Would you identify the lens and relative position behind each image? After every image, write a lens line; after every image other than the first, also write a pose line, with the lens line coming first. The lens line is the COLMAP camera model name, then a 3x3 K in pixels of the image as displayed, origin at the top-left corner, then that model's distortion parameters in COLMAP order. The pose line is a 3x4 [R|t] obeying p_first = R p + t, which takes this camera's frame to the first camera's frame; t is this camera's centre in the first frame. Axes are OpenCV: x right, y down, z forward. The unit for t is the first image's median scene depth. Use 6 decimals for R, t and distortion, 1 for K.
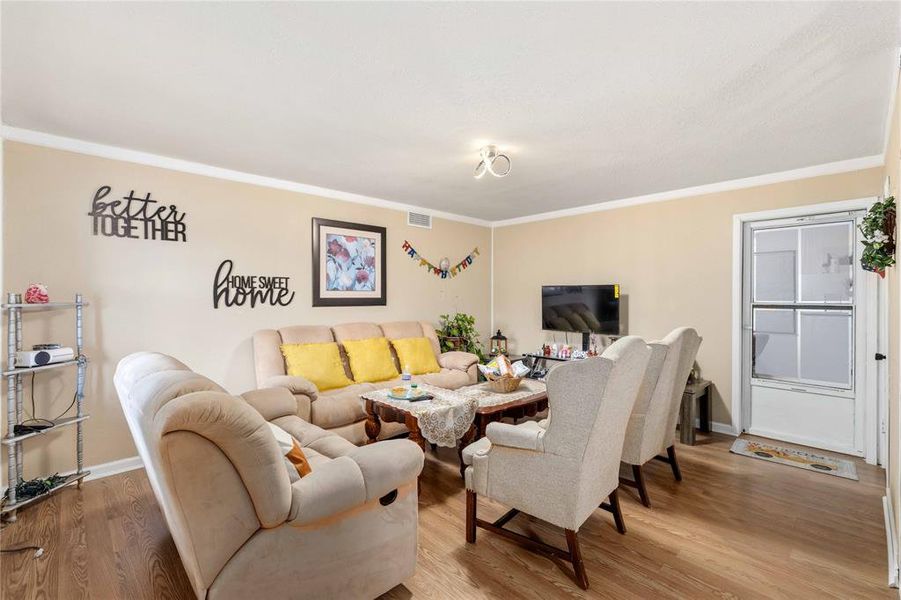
lens RADIAL K [[391.8, 0, 450.5], [0, 391.8, 300.0], [0, 0, 1]] dist [-0.000190, 0.000108]
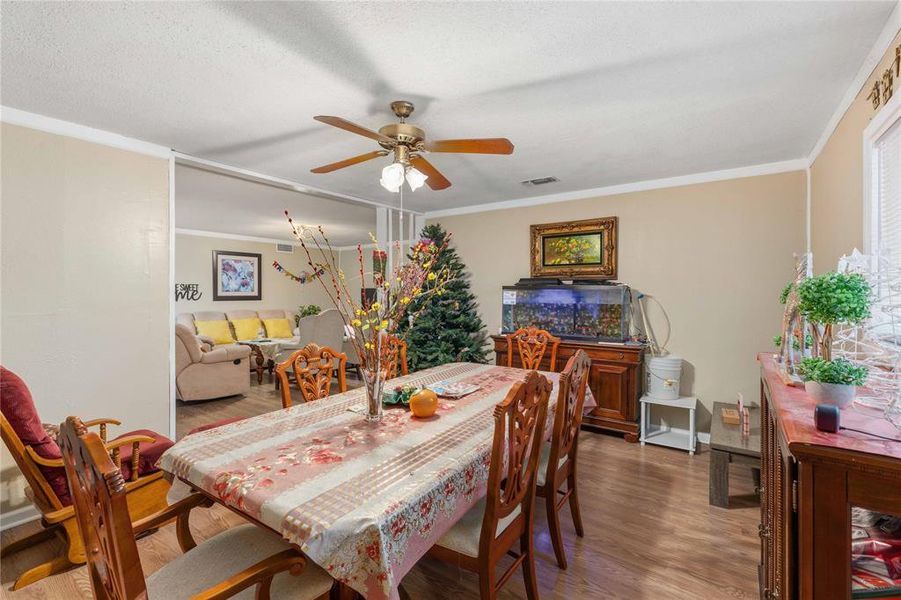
lens RADIAL K [[391.8, 0, 450.5], [0, 391.8, 300.0], [0, 0, 1]] dist [-0.000190, 0.000108]
pose [[0.981762, -0.003686, 0.190077, 0.349398], [0.002187, 0.999965, 0.008093, 0.001366], [-0.190101, -0.007529, 0.981736, -0.902199]]
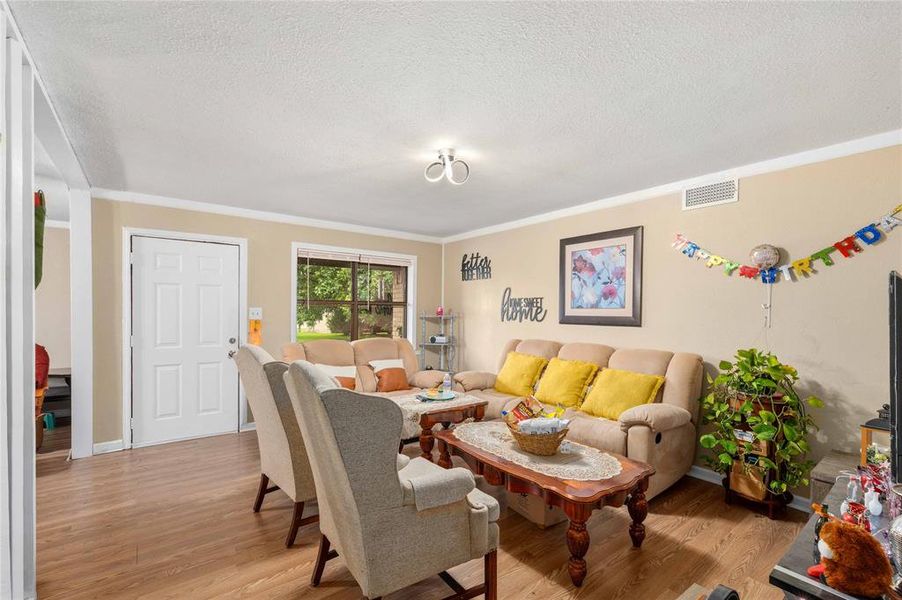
lens RADIAL K [[392.2, 0, 451.0], [0, 392.2, 300.0], [0, 0, 1]] dist [-0.000190, 0.000108]
pose [[-0.090697, -0.011425, -0.995813, 0.708924], [0.002825, 0.999927, -0.011729, -0.034620], [0.995875, -0.003877, -0.090658, 0.776408]]
